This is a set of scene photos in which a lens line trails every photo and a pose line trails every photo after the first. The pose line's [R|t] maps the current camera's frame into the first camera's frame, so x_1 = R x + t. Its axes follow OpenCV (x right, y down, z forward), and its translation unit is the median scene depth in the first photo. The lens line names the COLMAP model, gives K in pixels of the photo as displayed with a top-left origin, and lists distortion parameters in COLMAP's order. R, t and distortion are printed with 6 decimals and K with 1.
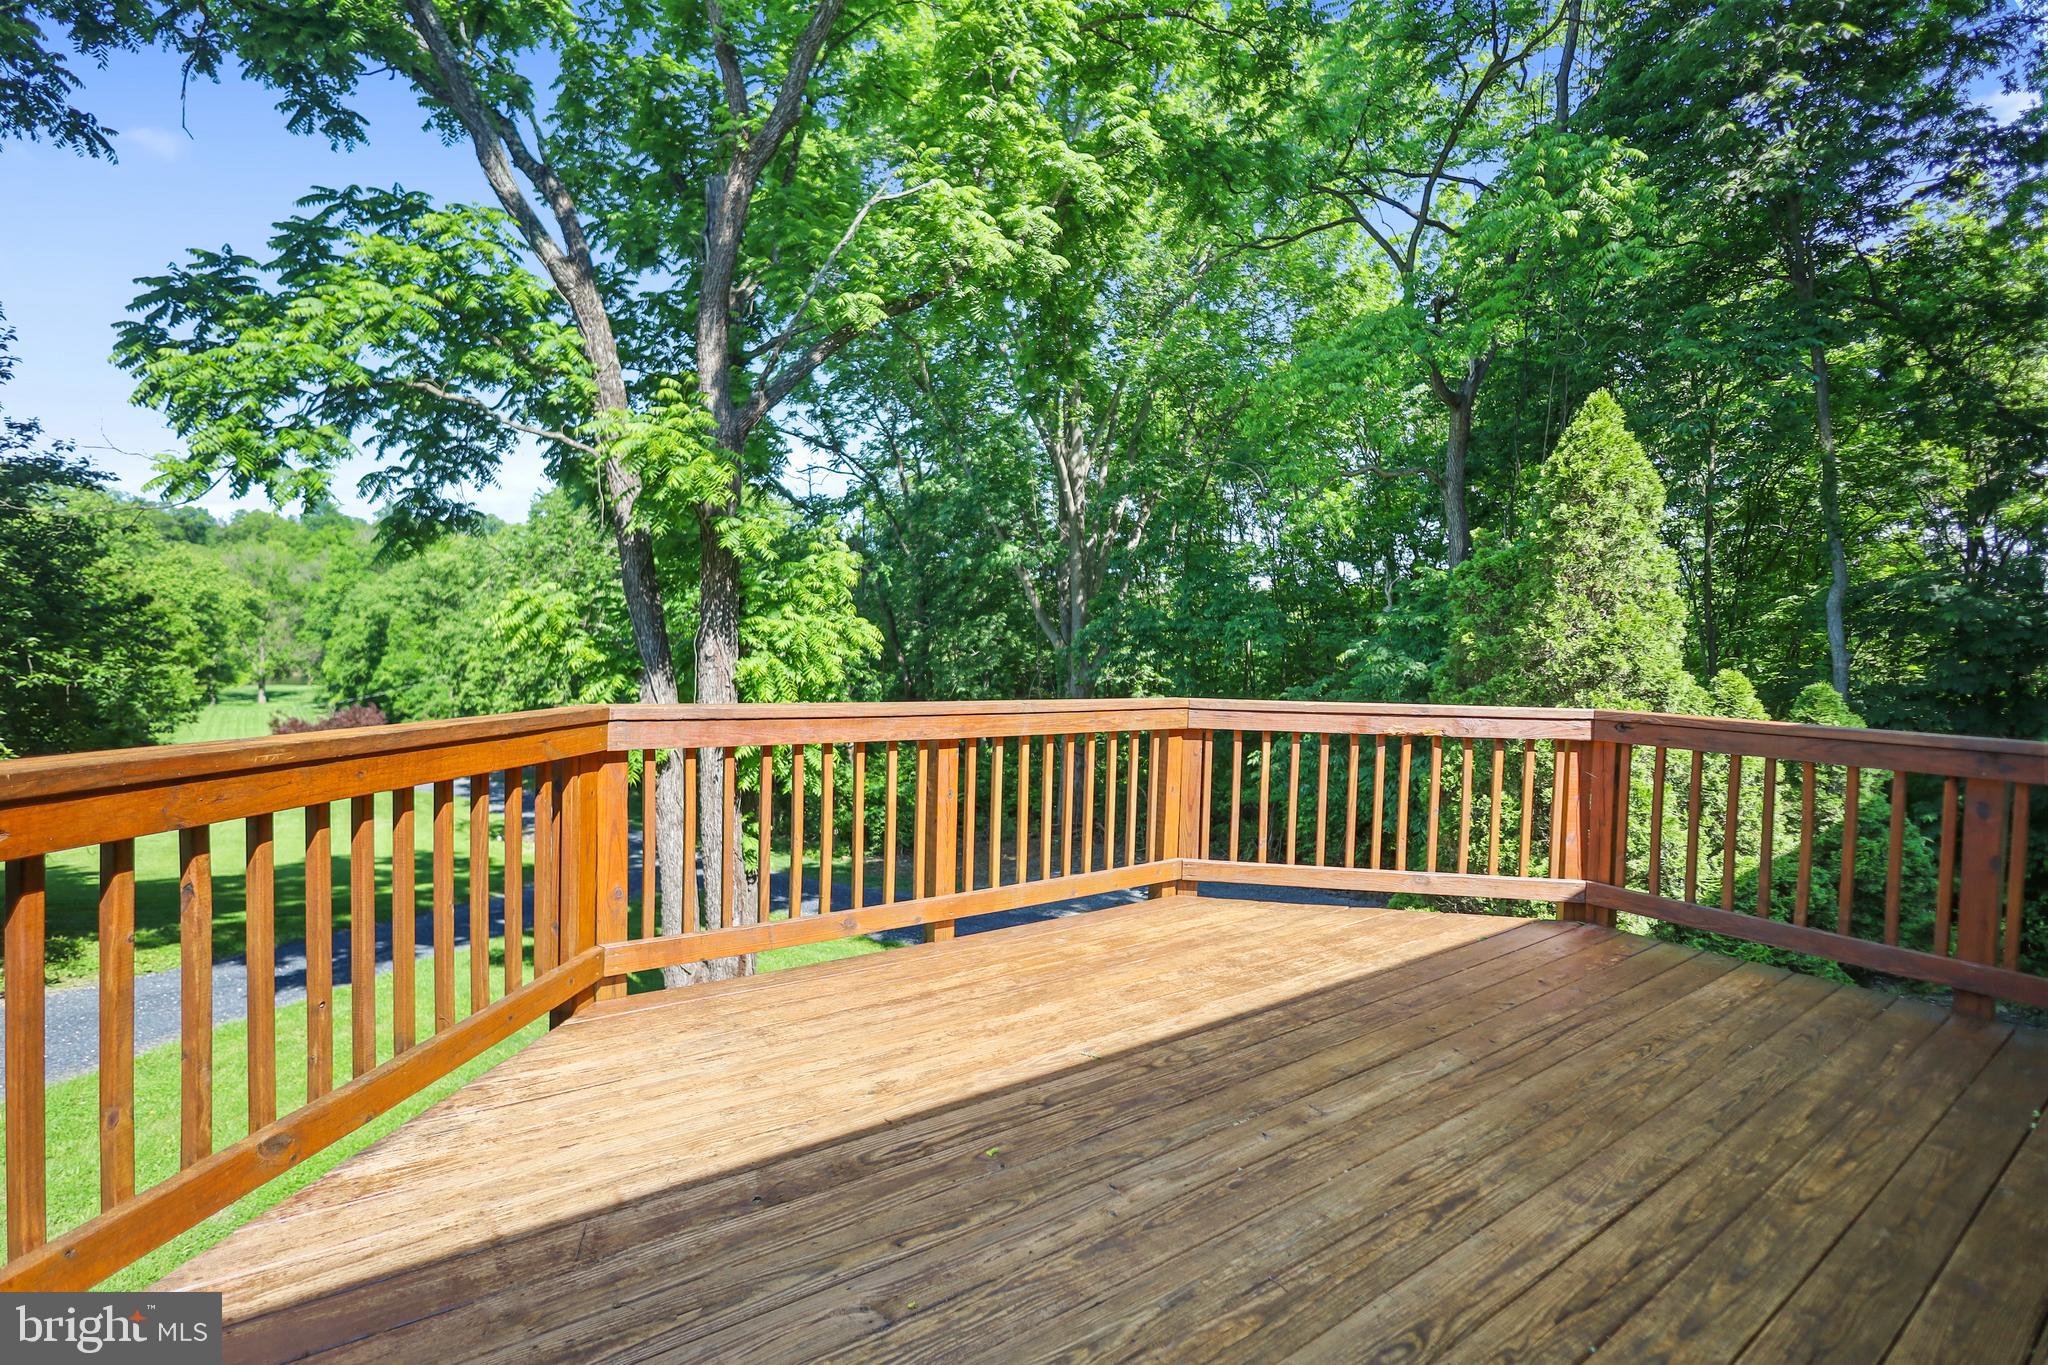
lens RADIAL K [[972.5, 0, 1021.4], [0, 972.5, 687.2], [0, 0, 1]] dist [-0.004515, 0.002823]
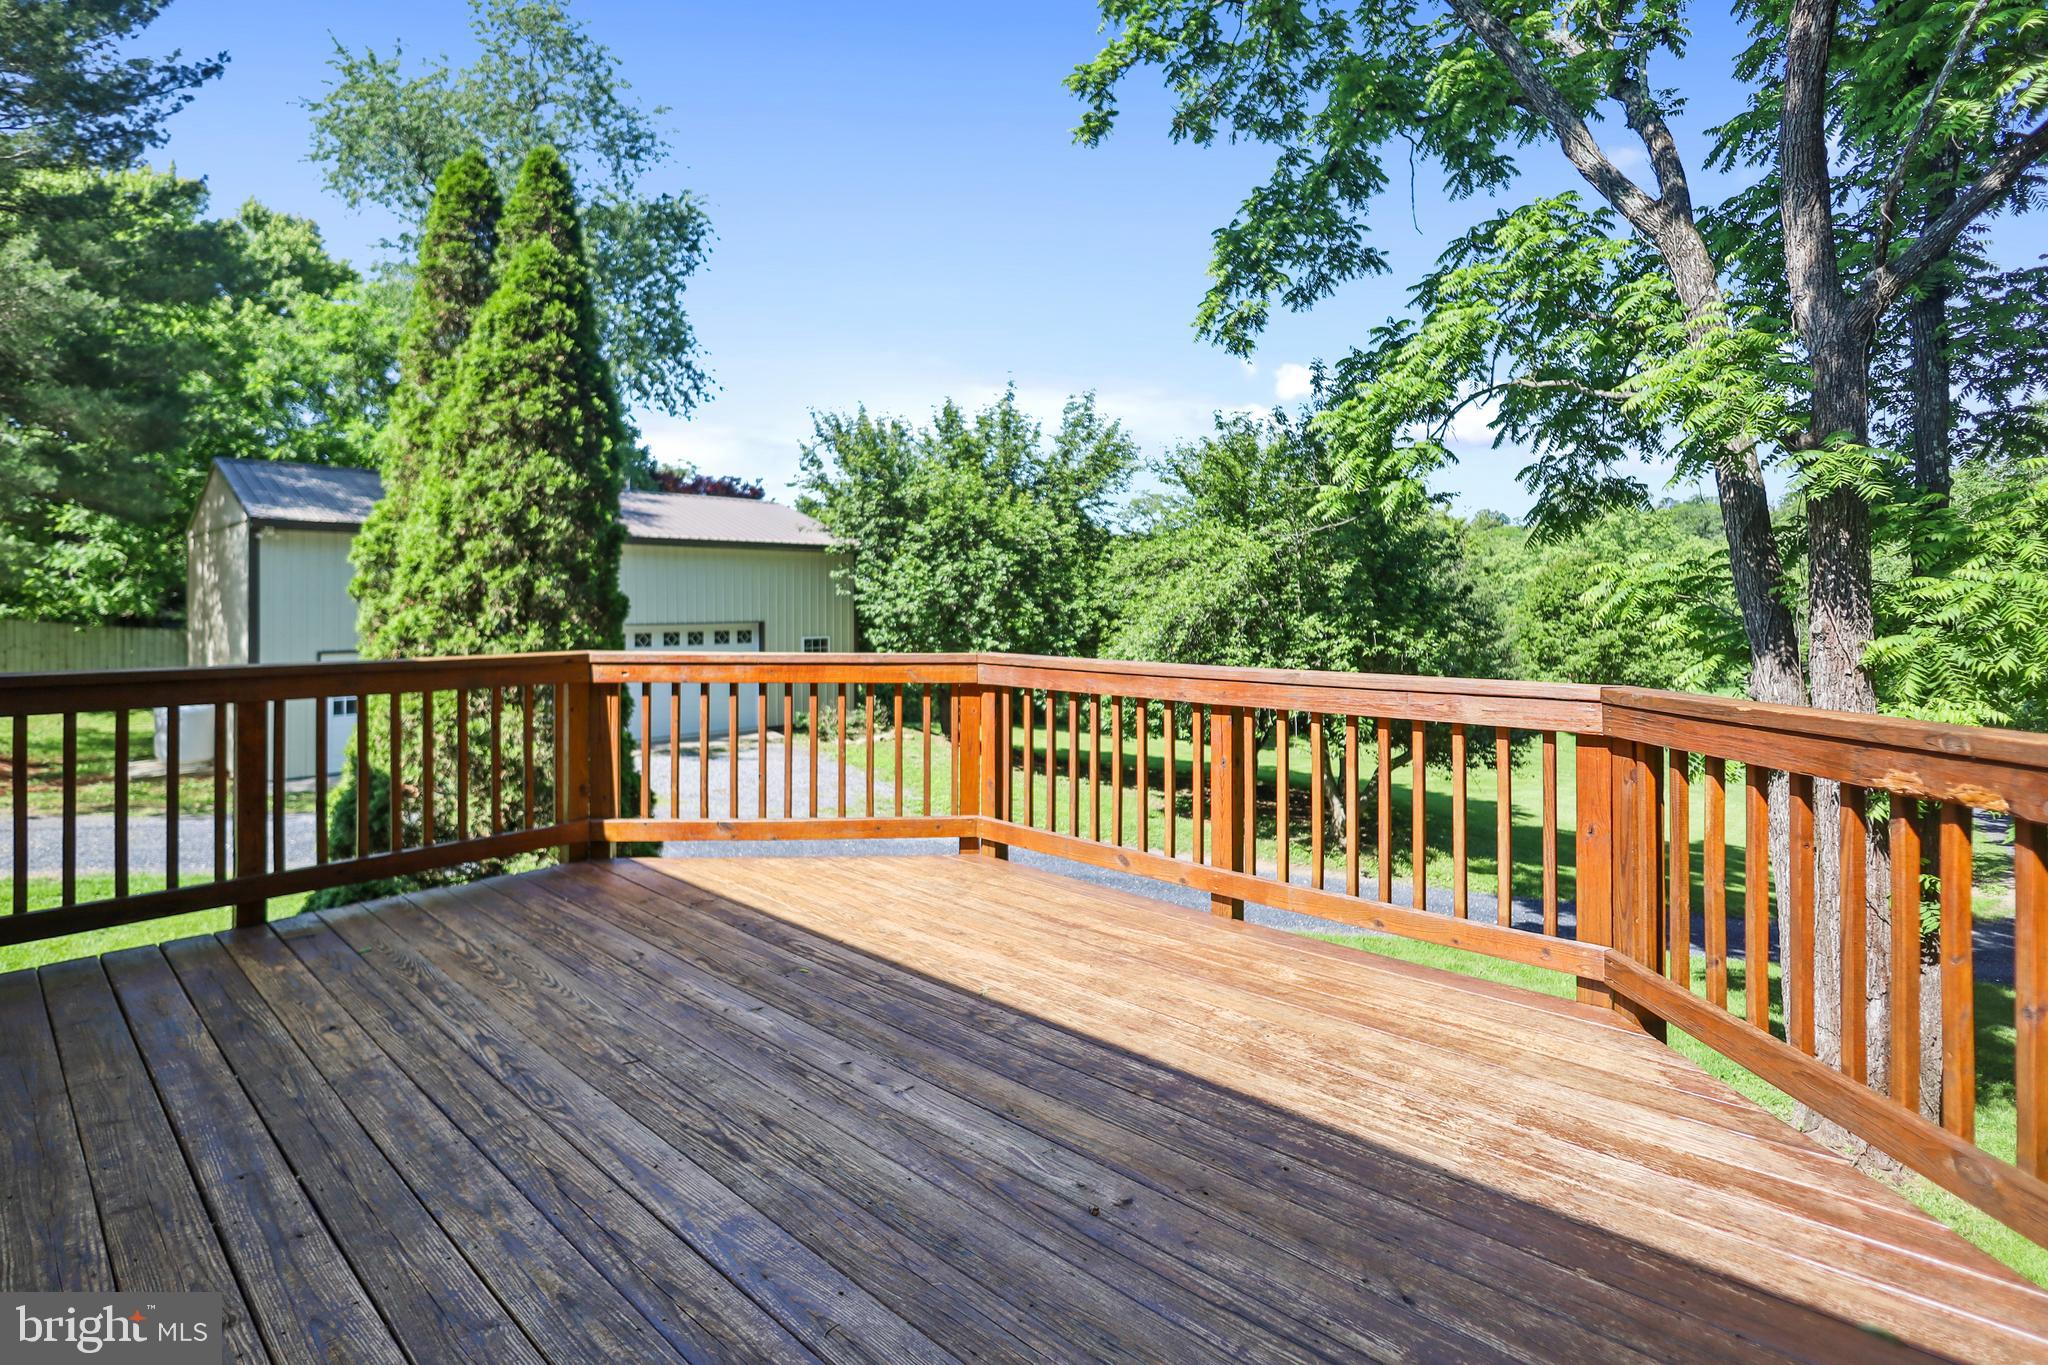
lens RADIAL K [[972.5, 0, 971.0], [0, 972.5, 595.9], [0, 0, 1]] dist [-0.004515, 0.002823]
pose [[0.169099, -0.036042, -0.984940, 1.035985], [-0.041305, 0.998194, -0.043618, -0.002403], [0.984733, 0.048059, 0.167305, 0.726939]]
